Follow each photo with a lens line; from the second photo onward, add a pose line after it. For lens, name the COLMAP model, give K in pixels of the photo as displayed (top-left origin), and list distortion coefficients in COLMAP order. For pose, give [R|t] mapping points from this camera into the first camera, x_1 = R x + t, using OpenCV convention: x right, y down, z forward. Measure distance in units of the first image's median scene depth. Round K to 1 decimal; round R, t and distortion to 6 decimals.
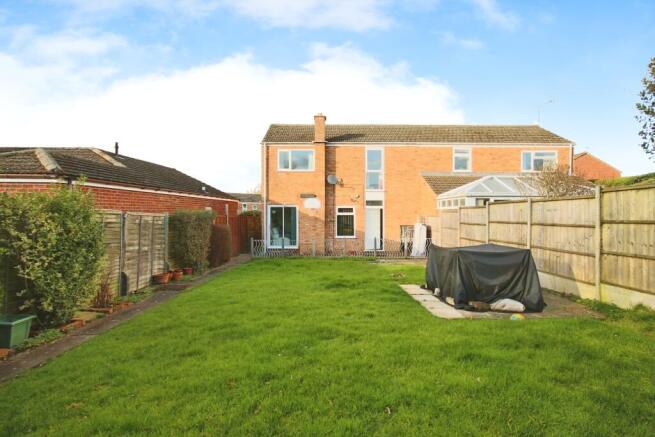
lens RADIAL K [[324.2, 0, 327.5], [0, 324.2, 218.5], [0, 0, 1]] dist [-0.013905, -0.000265]
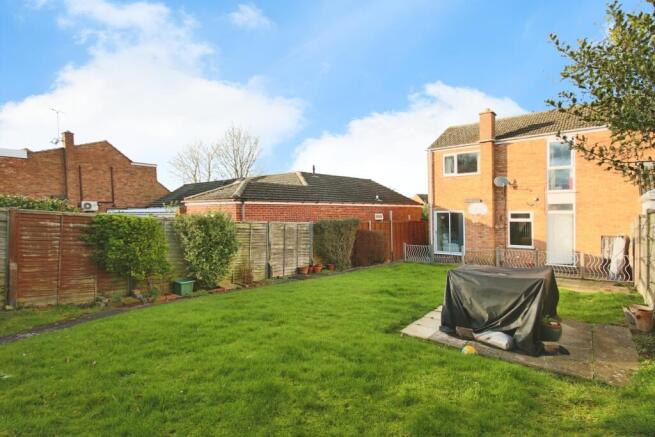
lens RADIAL K [[324.2, 0, 327.5], [0, 324.2, 218.5], [0, 0, 1]] dist [-0.013905, -0.000265]
pose [[0.771899, 0.003347, -0.635736, 0.210112], [-0.006245, 0.999978, -0.002318, -0.013739], [0.635715, 0.005759, 0.771903, 0.012418]]
